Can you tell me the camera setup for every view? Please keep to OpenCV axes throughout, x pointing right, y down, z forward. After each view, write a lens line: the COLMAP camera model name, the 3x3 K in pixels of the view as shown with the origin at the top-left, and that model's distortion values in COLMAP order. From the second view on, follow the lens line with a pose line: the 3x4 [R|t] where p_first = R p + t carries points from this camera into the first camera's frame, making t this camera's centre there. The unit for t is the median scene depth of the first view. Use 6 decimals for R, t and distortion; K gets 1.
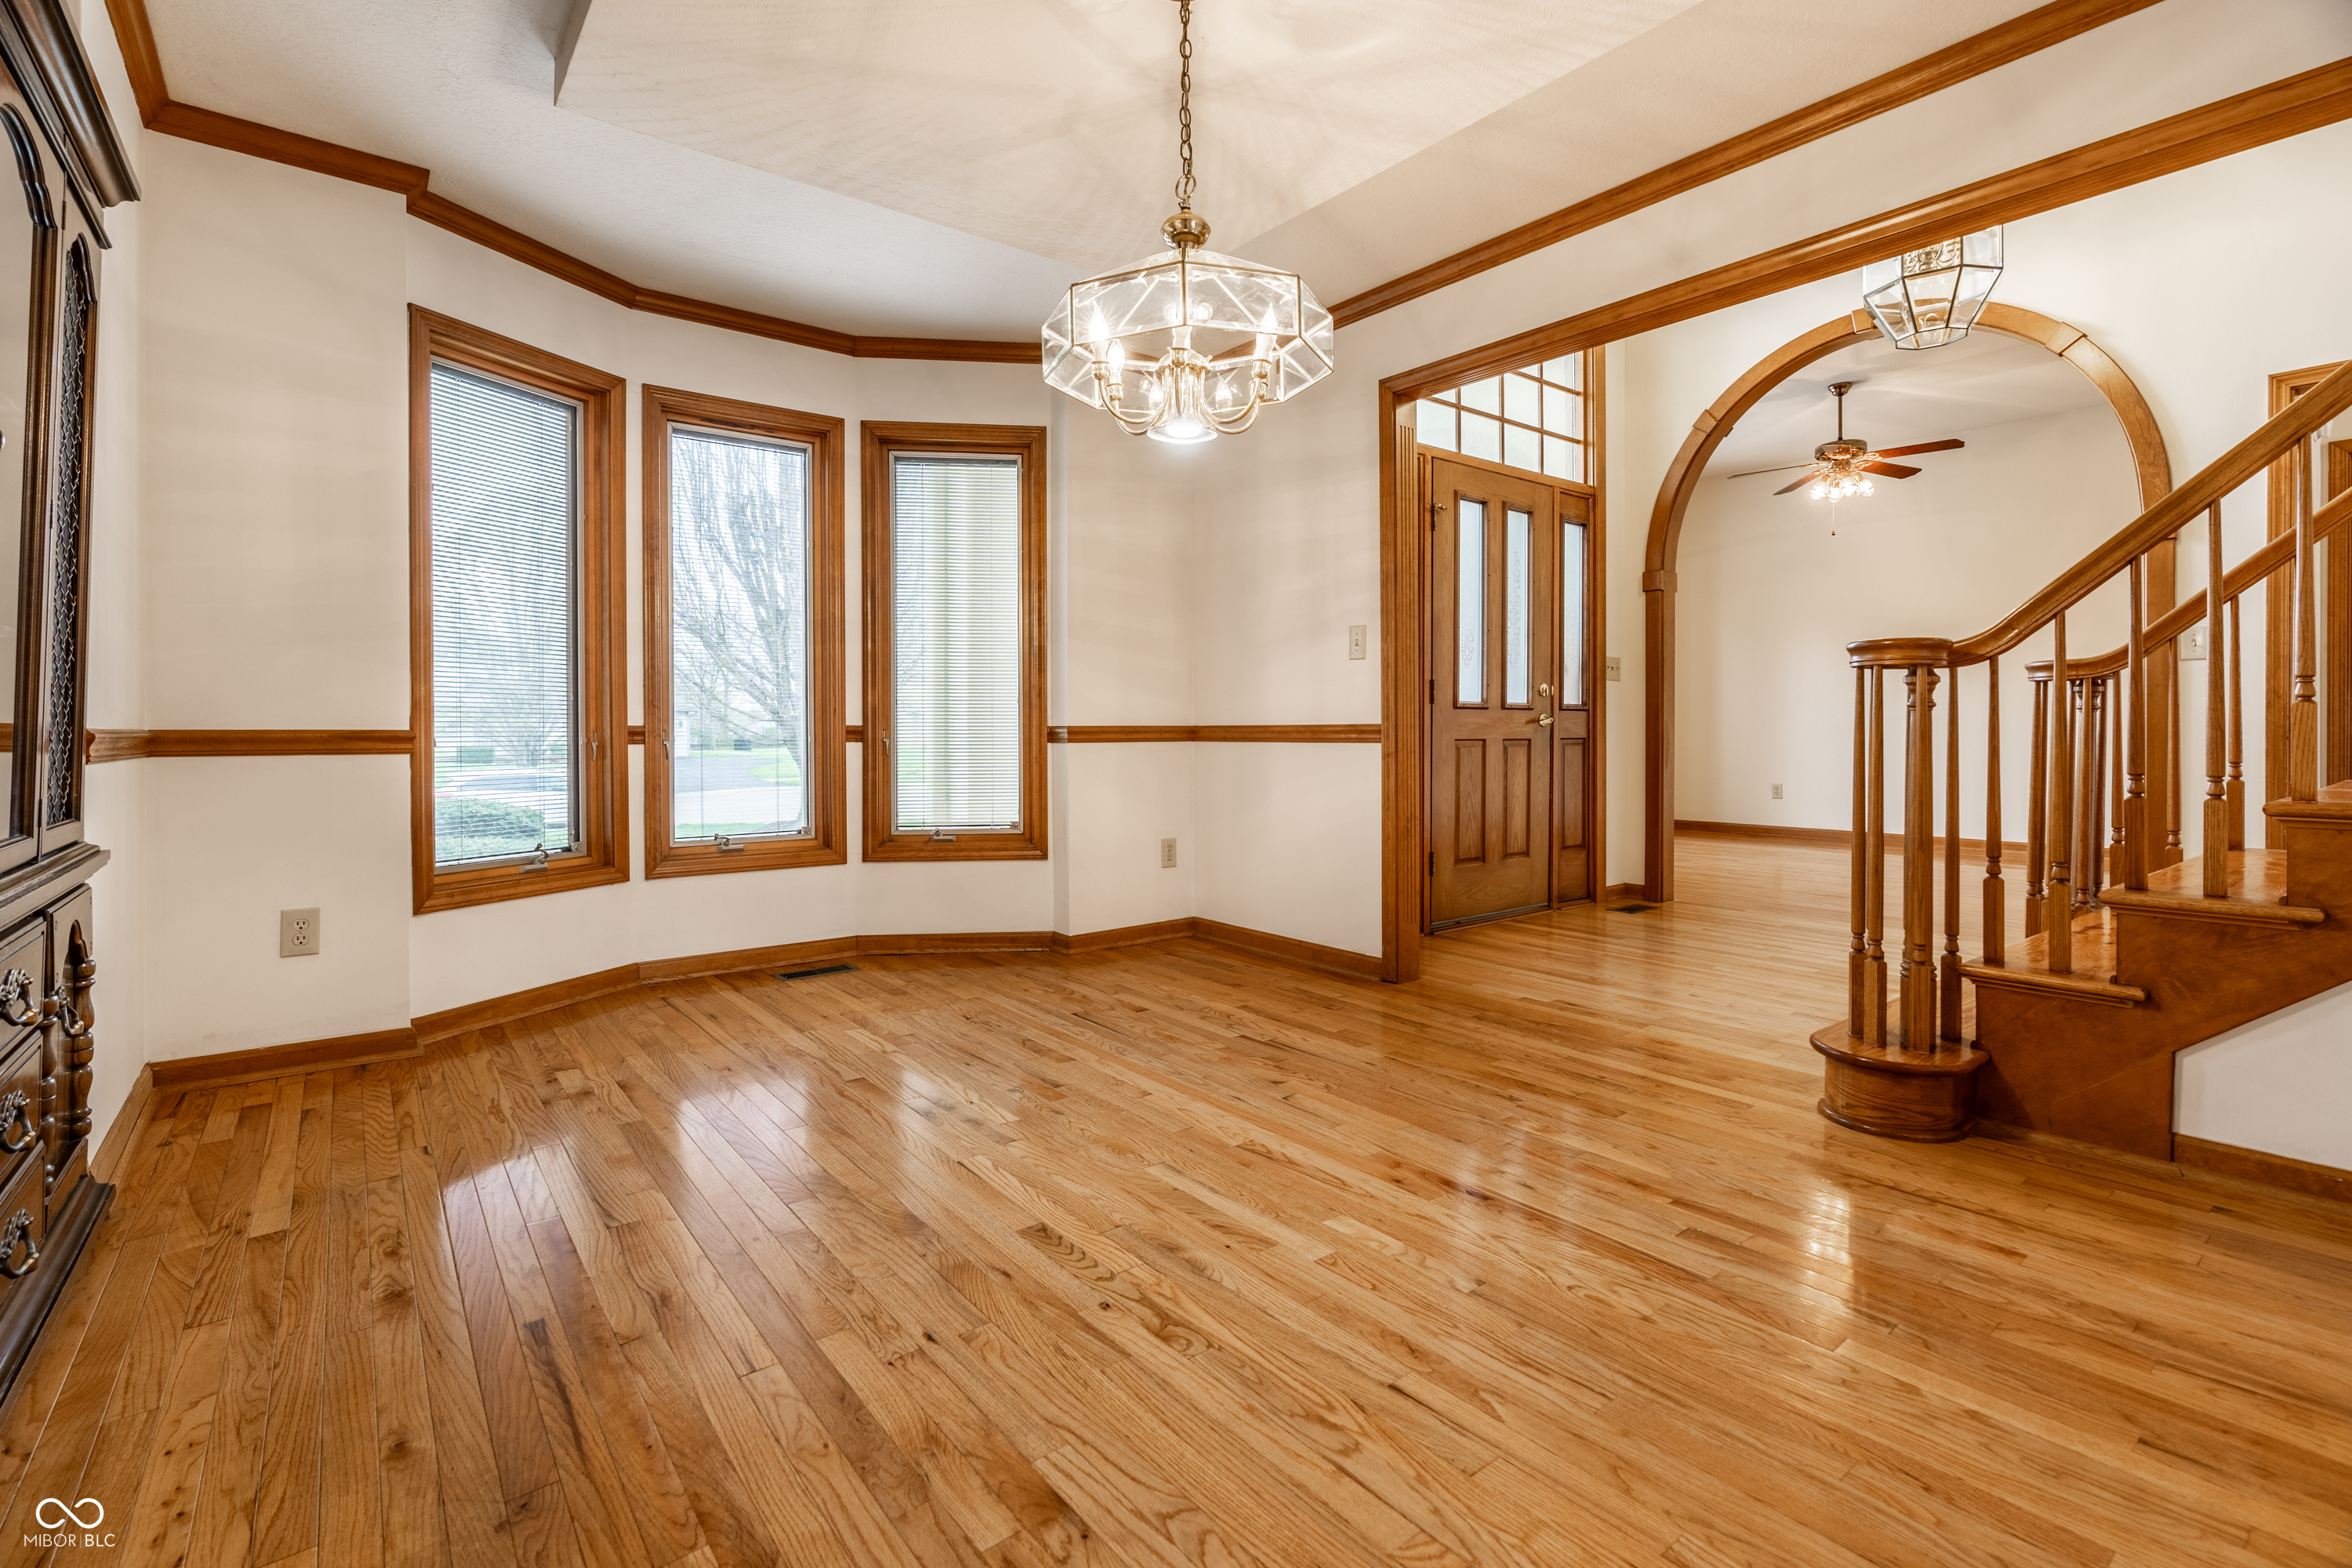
lens RADIAL K [[1062.9, 0, 1210.4], [0, 1062.9, 745.6], [0, 0, 1]] dist [-0.008363, 0.002631]
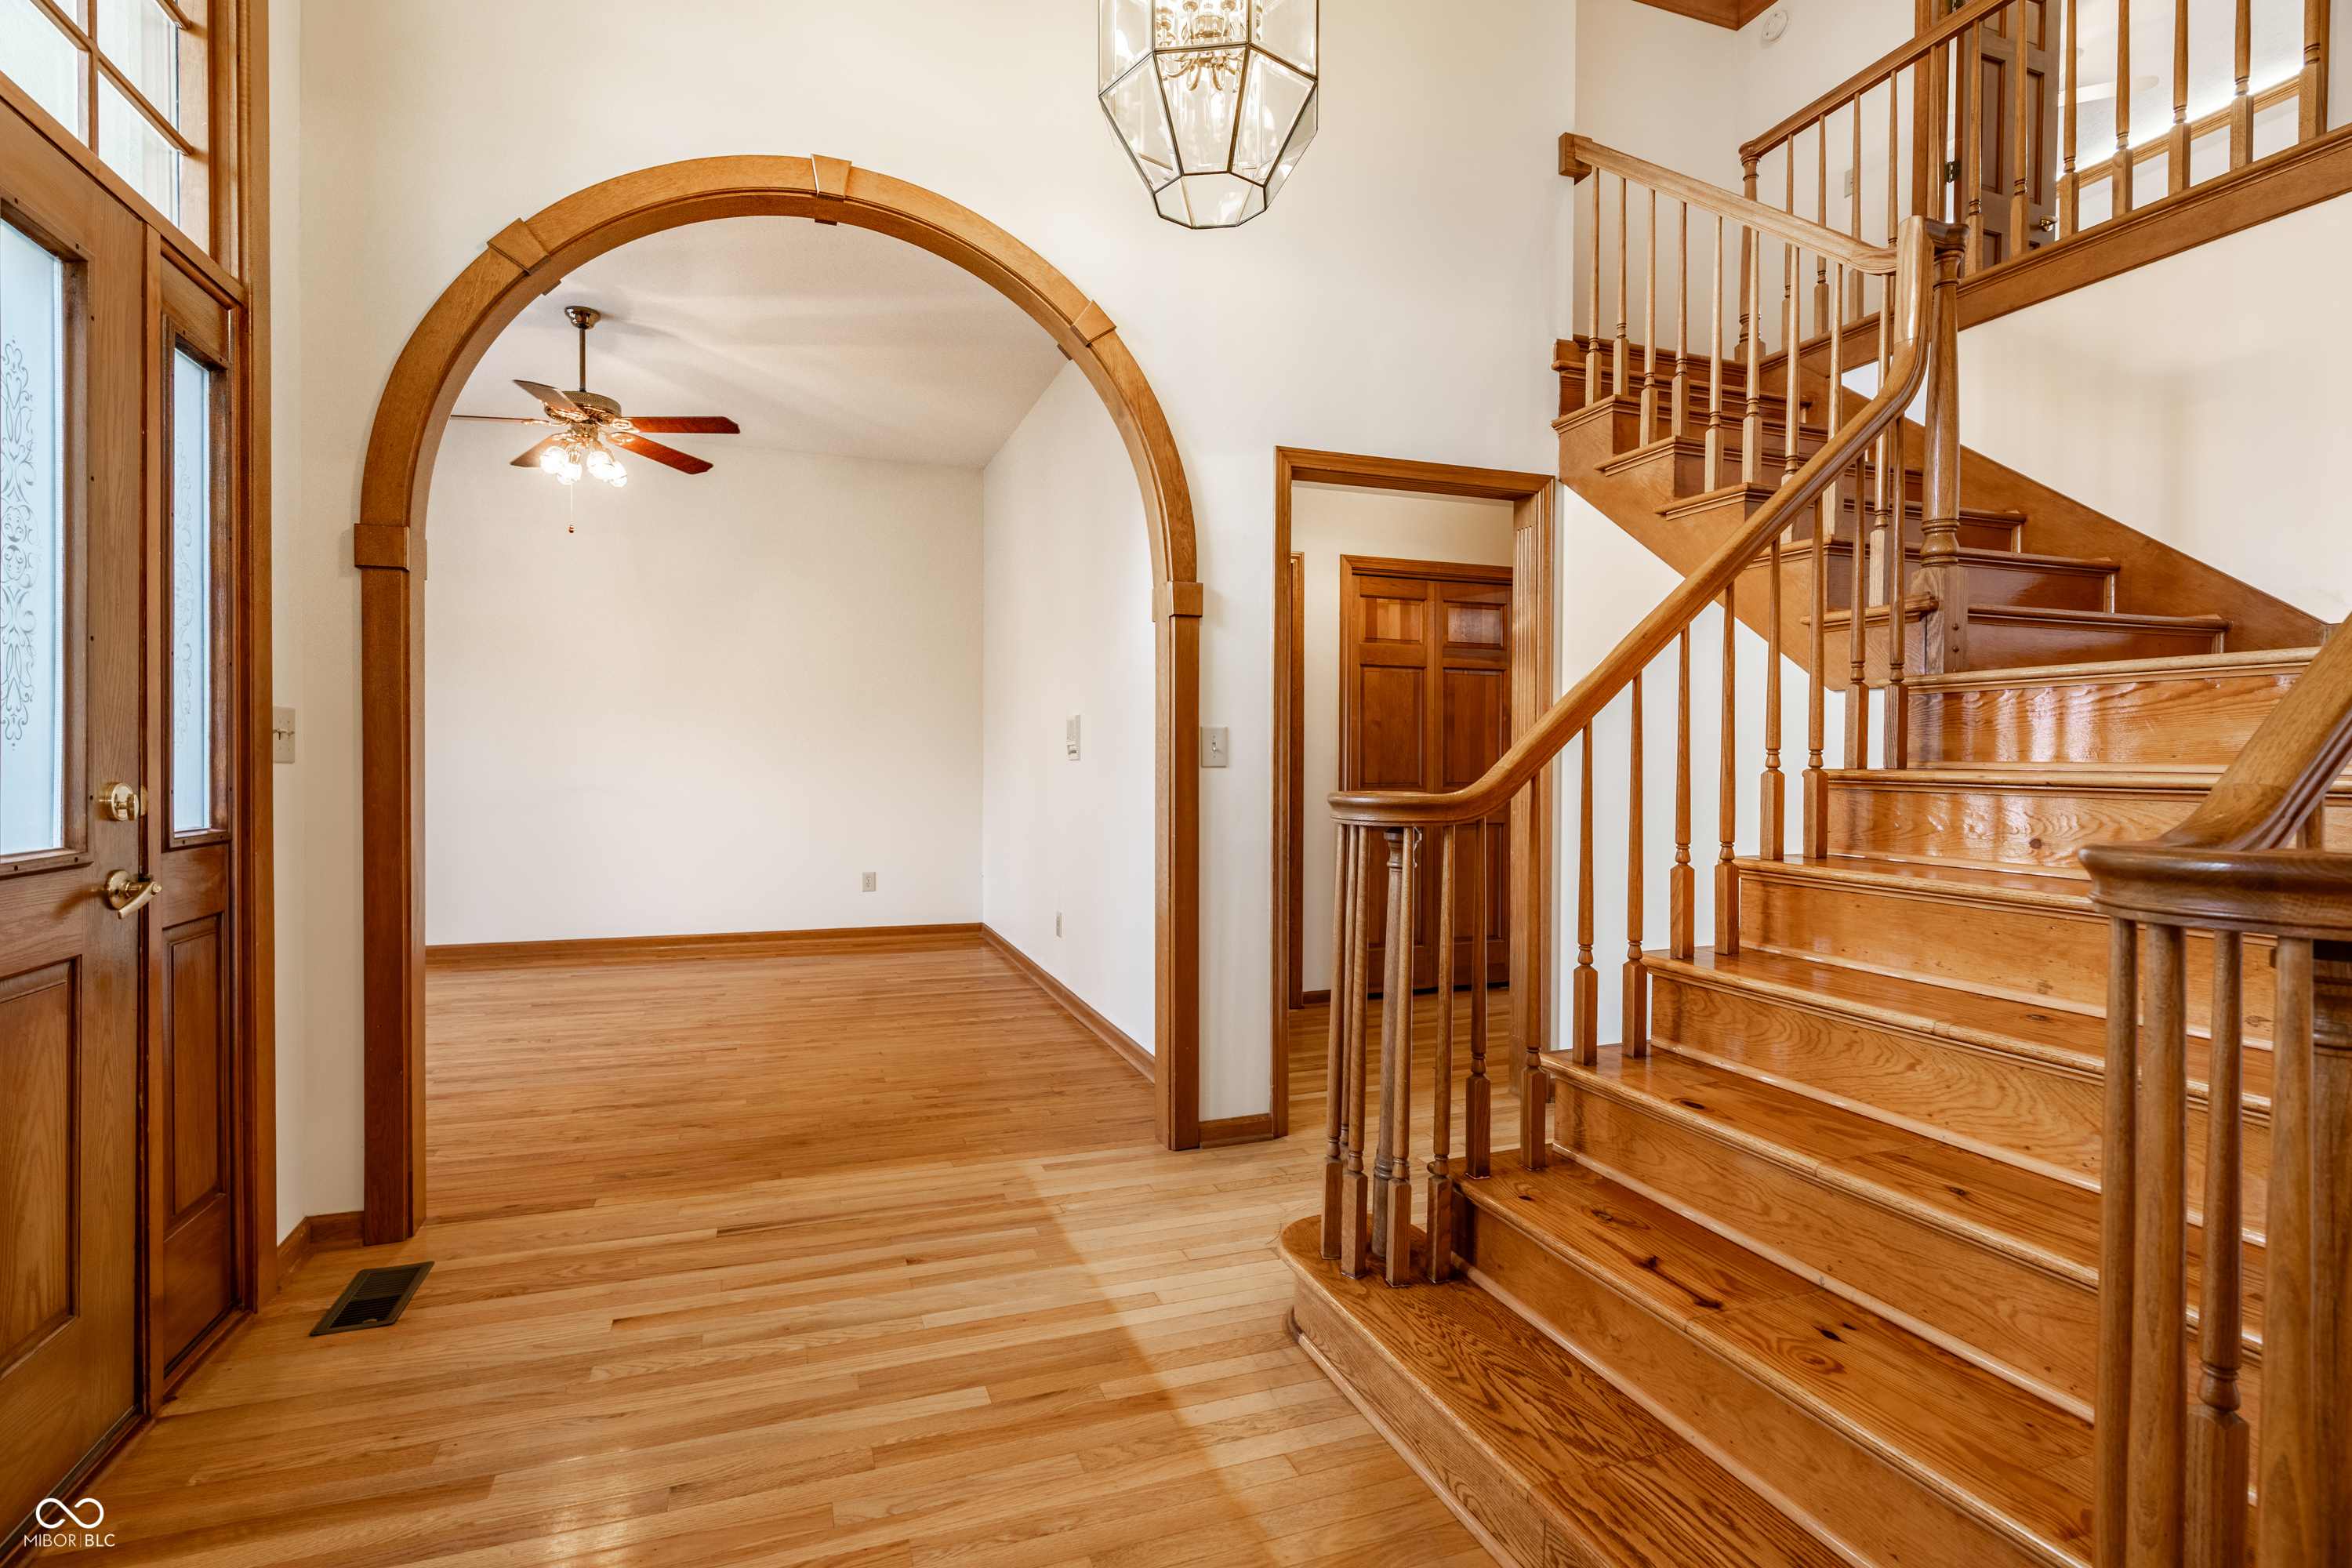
lens RADIAL K [[1062.9, 0, 1138.9], [0, 1062.9, 776.6], [0, 0, 1]] dist [-0.008363, 0.002631]
pose [[0.341380, -0.008523, 0.939887, 0.247697], [0.004541, 0.999962, 0.007419, -0.148250], [-0.939914, 0.001736, 0.341406, 1.365137]]
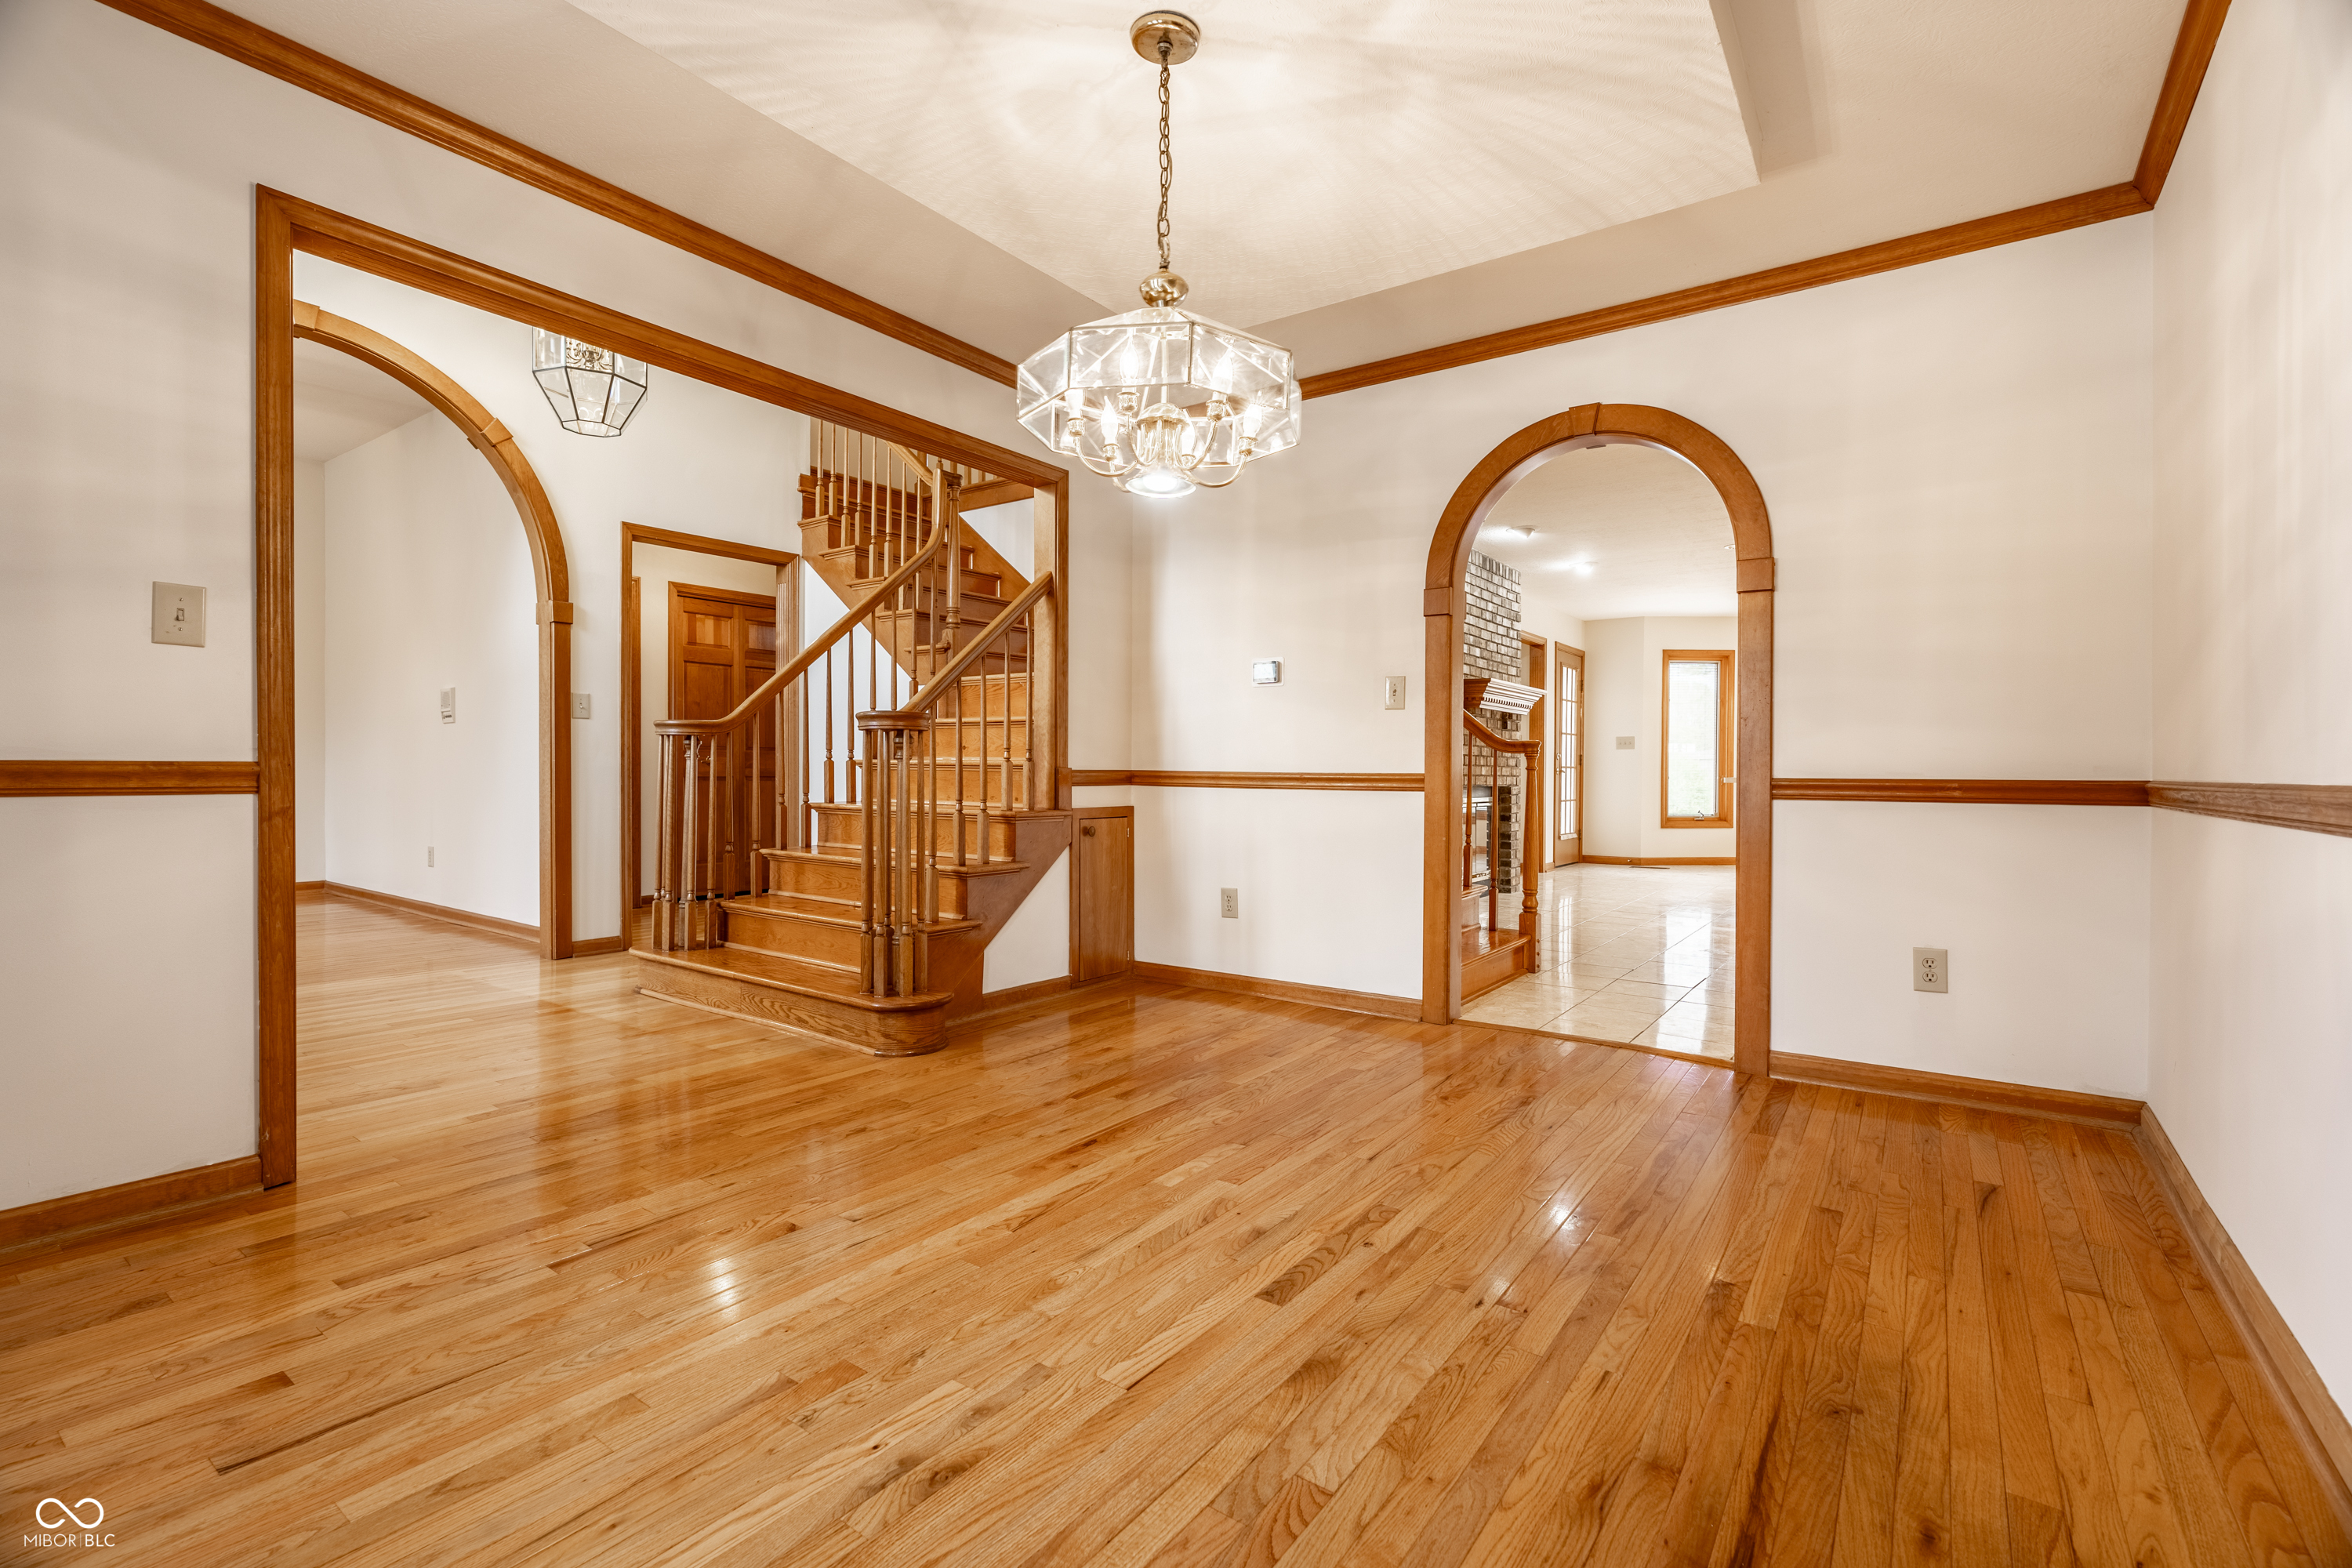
lens RADIAL K [[1062.9, 0, 1111.5], [0, 1062.9, 778.3], [0, 0, 1]] dist [-0.008363, 0.002631]
pose [[-0.220073, -0.005191, 0.975470, -0.905080], [0.007663, 0.999946, 0.007050, -0.021221], [-0.975453, 0.009027, -0.220021, 1.137070]]
